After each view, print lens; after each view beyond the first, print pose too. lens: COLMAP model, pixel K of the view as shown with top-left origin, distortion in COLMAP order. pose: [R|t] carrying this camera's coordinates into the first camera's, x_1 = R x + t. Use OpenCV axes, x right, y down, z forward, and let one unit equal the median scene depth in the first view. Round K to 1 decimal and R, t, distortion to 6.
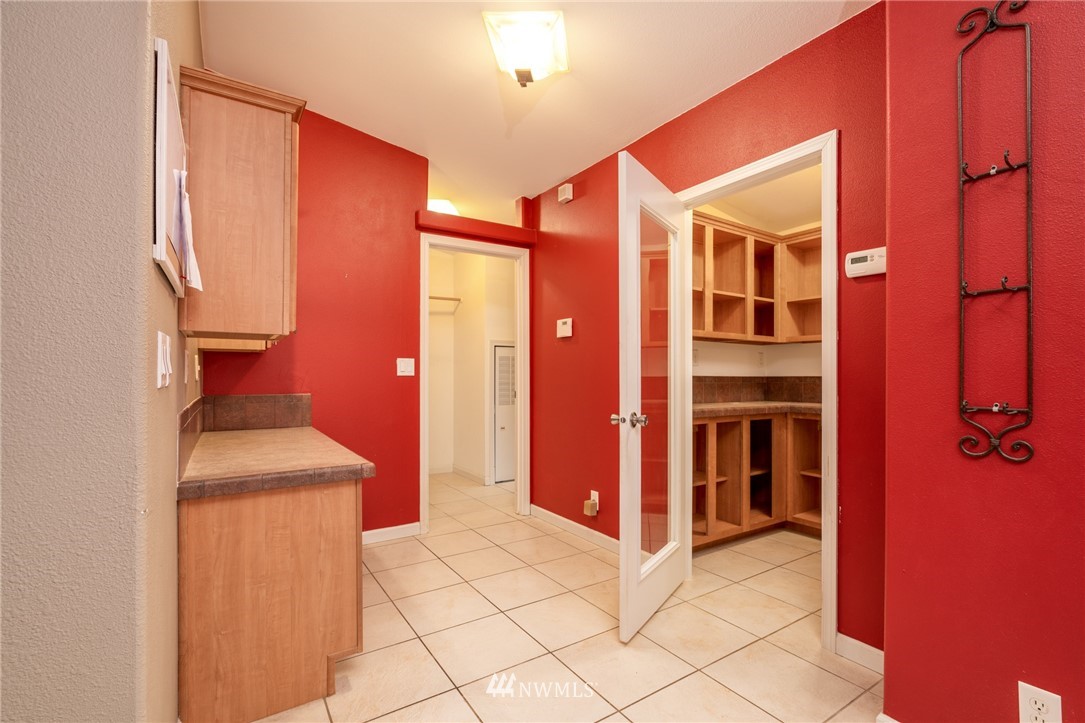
lens RADIAL K [[493.4, 0, 547.0], [0, 493.4, 371.1], [0, 0, 1]] dist [-0.005139, 0.000918]
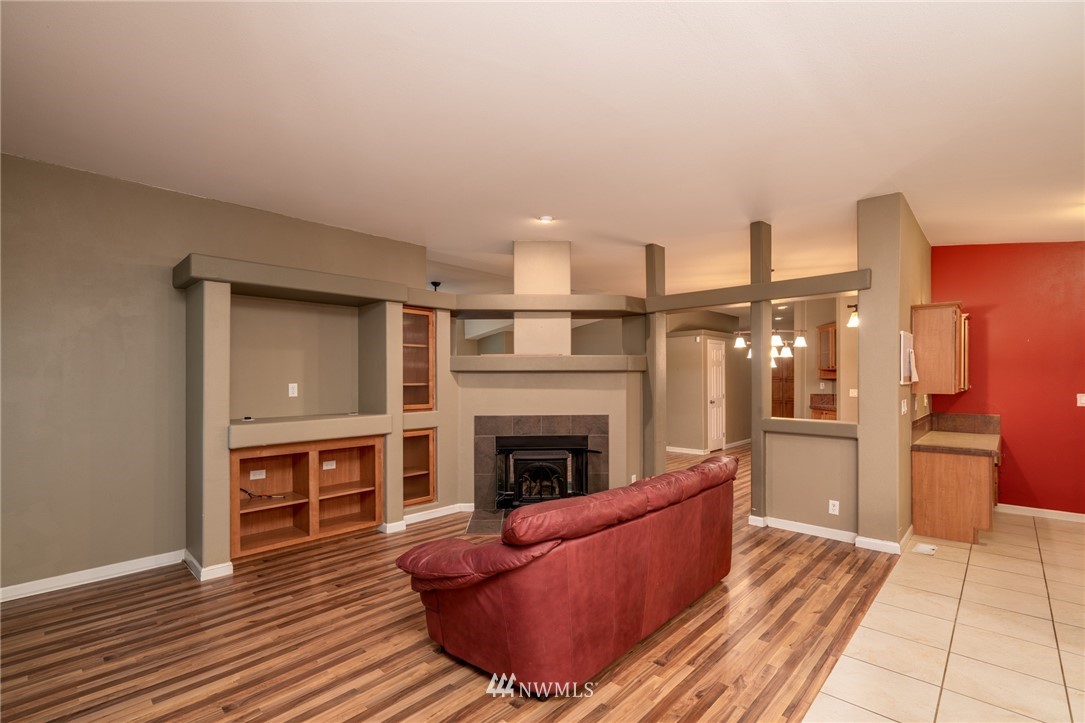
lens RADIAL K [[493.4, 0, 537.8], [0, 493.4, 379.2], [0, 0, 1]] dist [-0.005139, 0.000918]
pose [[0.234089, 0.002311, -0.972212, 1.398566], [0.007515, 0.999963, 0.004186, -0.171034], [0.972186, -0.008287, 0.234063, -1.636963]]
